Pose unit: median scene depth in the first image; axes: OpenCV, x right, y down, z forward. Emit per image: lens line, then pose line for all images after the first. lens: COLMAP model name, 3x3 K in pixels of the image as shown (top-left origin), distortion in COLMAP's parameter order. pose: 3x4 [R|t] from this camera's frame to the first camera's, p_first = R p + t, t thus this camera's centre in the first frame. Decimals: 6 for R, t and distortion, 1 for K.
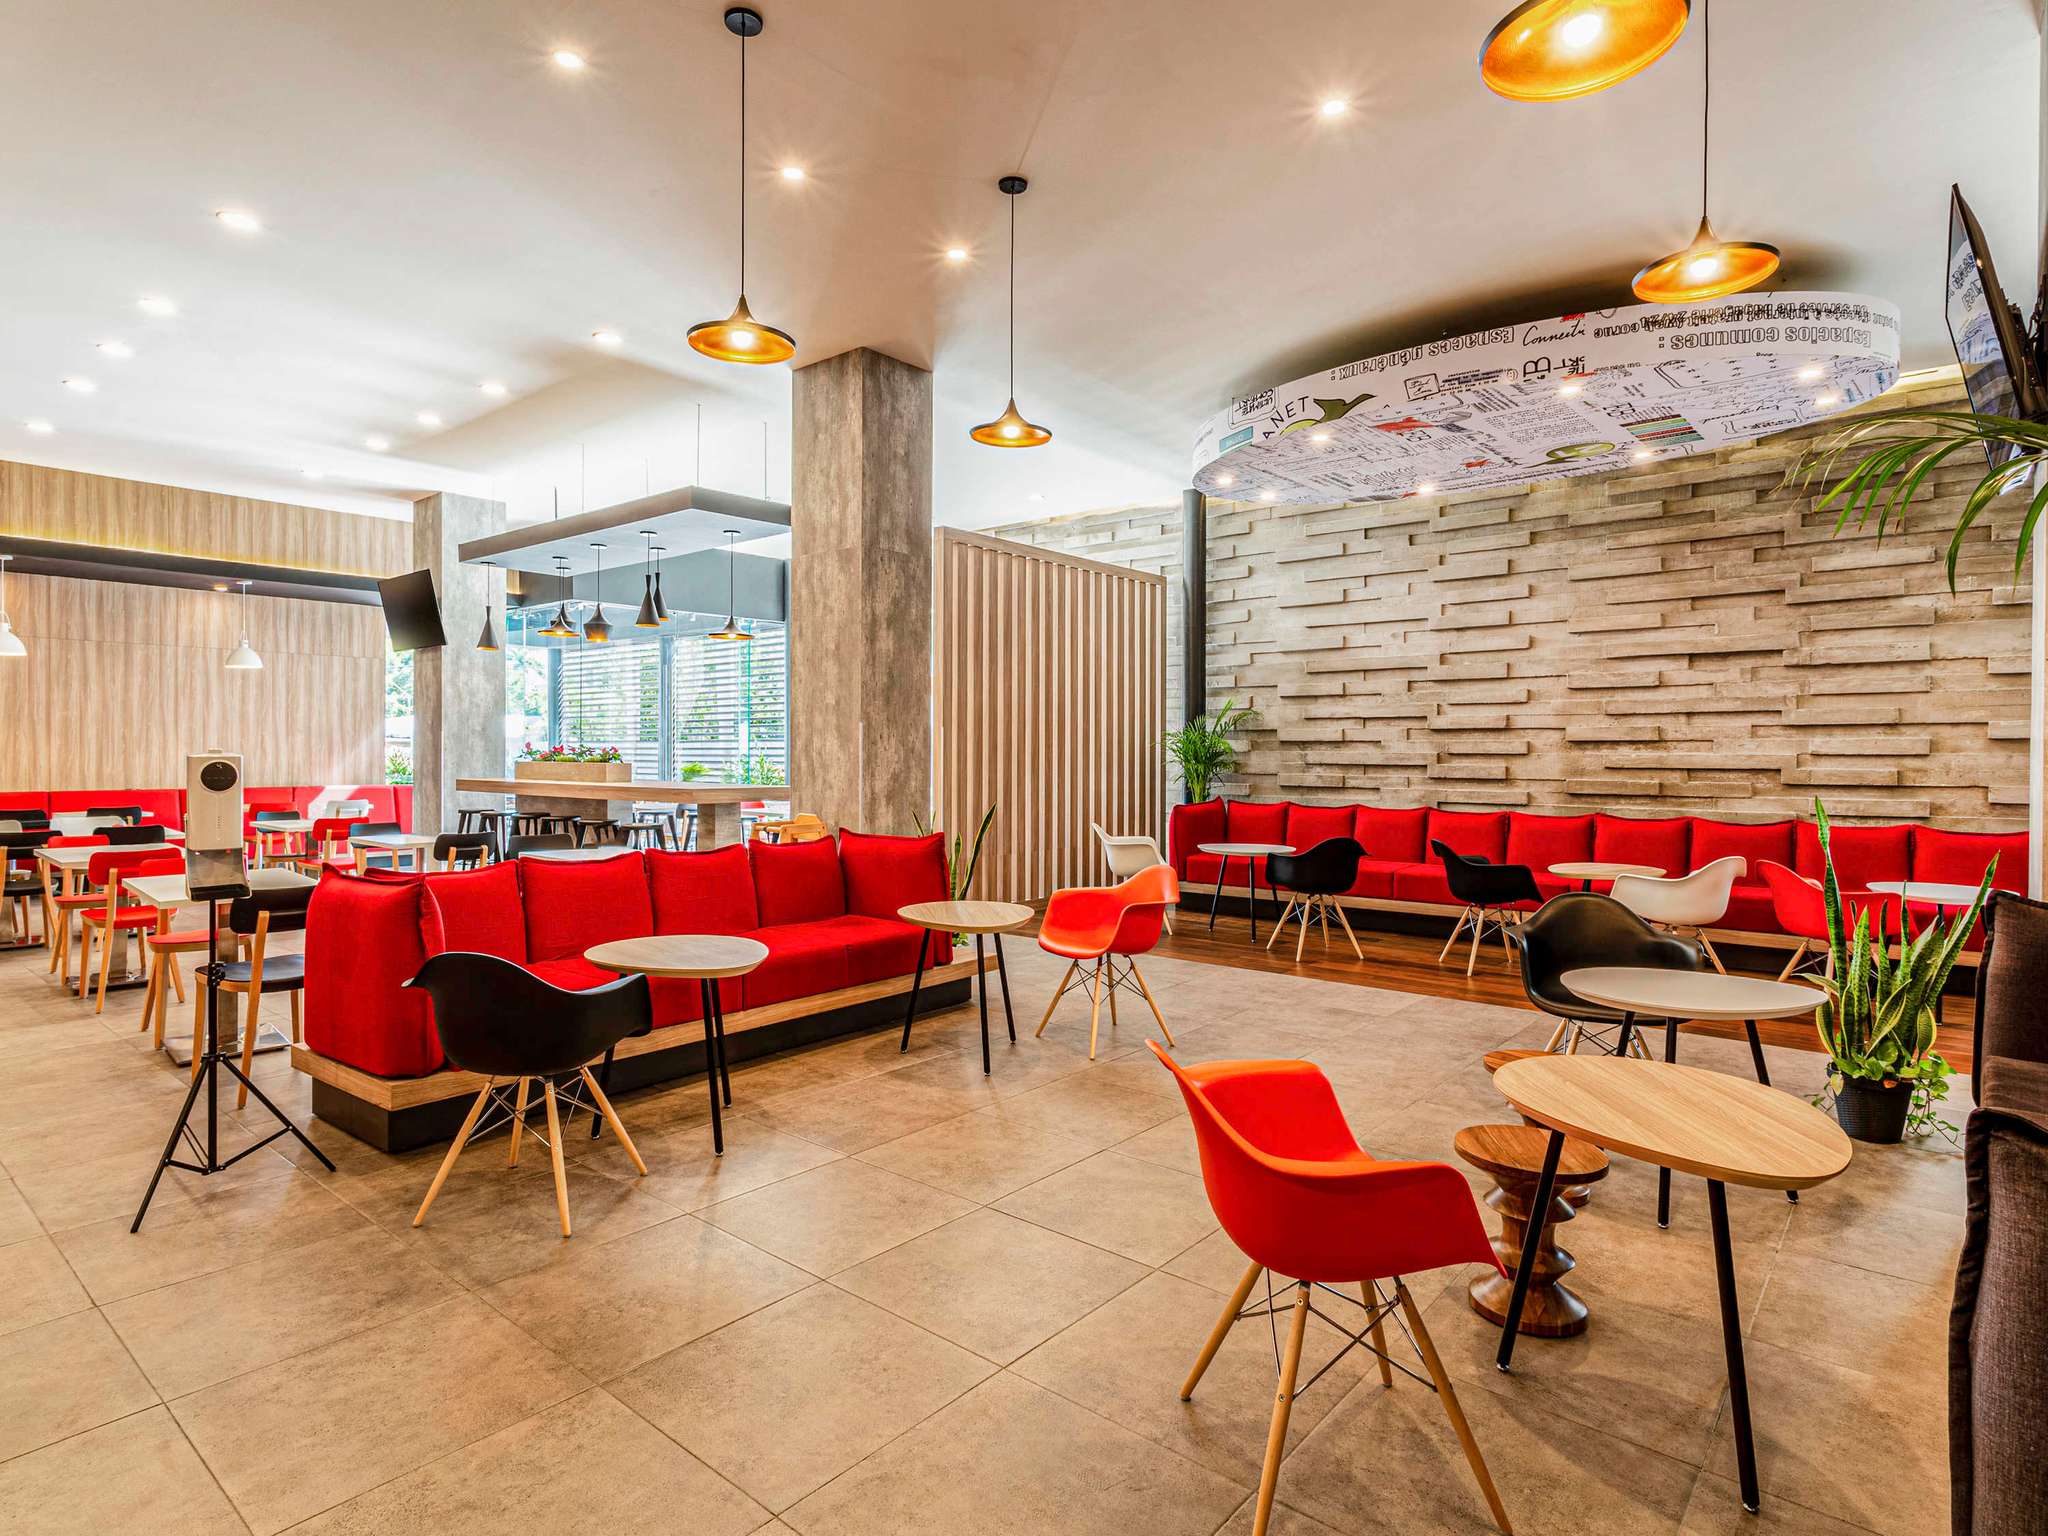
lens RADIAL K [[1128.5, 0, 991.8], [0, 1128.5, 742.9], [0, 0, 1]] dist [-0.028912, 0.013659]
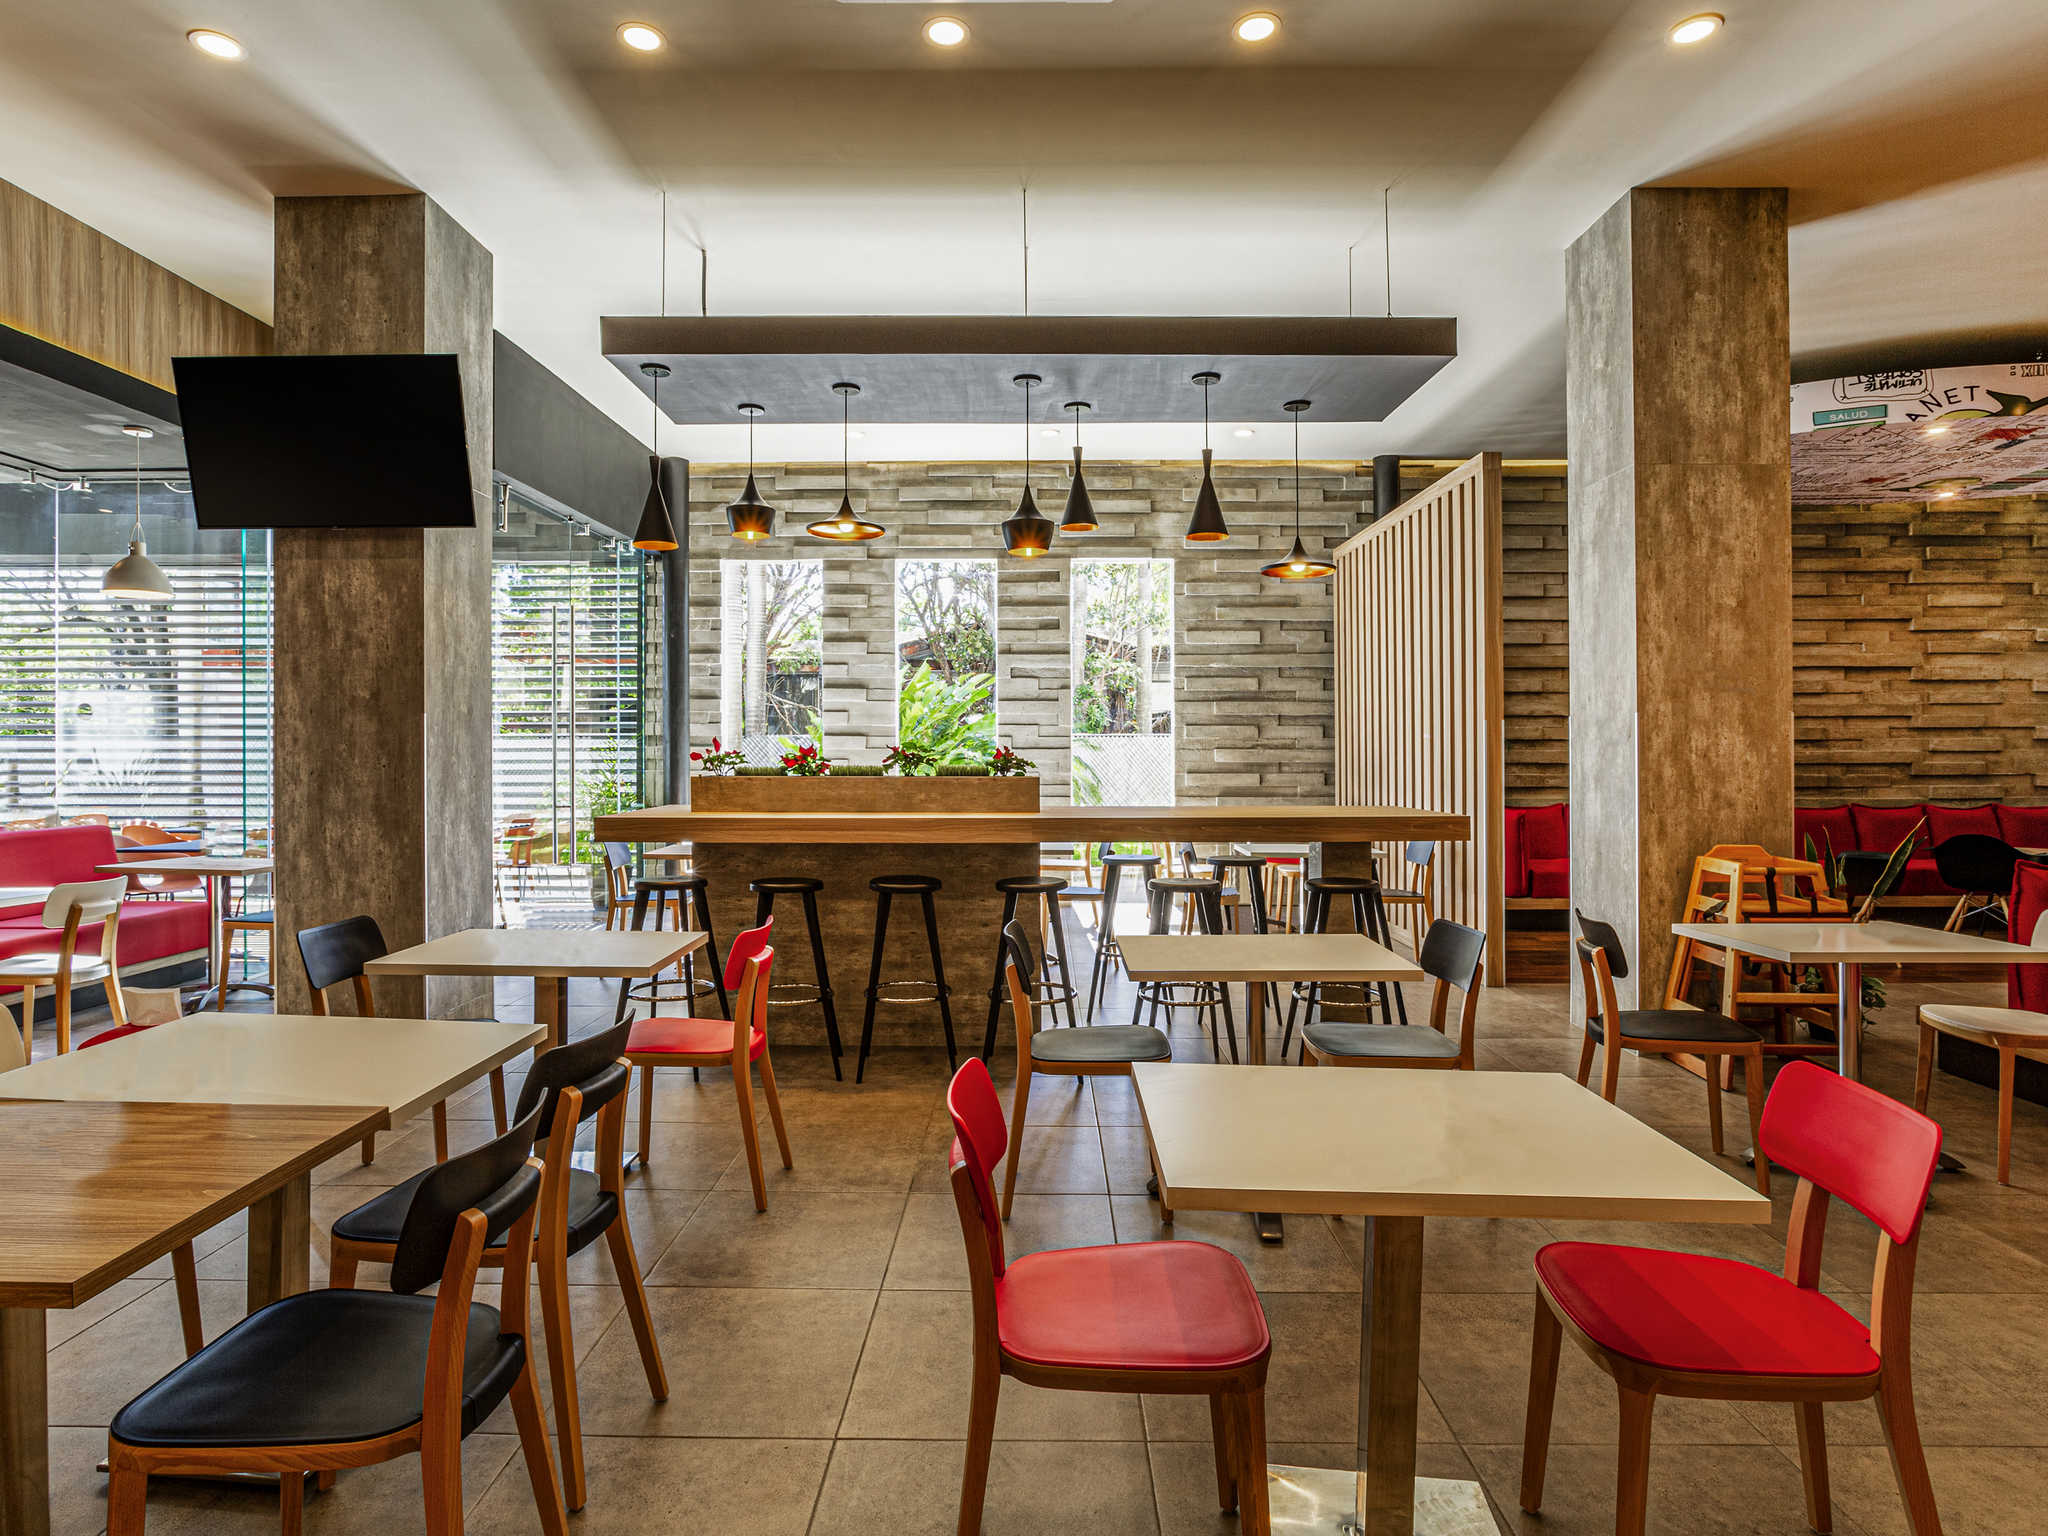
lens RADIAL K [[1128.5, 0, 991.8], [0, 1128.5, 742.9], [0, 0, 1]] dist [-0.028912, 0.013659]
pose [[0.762234, 0.000474, 0.647301, -0.875458], [-0.001069, 0.999999, 0.000527, 0.001472], [-0.647300, -0.001094, 0.762234, 0.719521]]
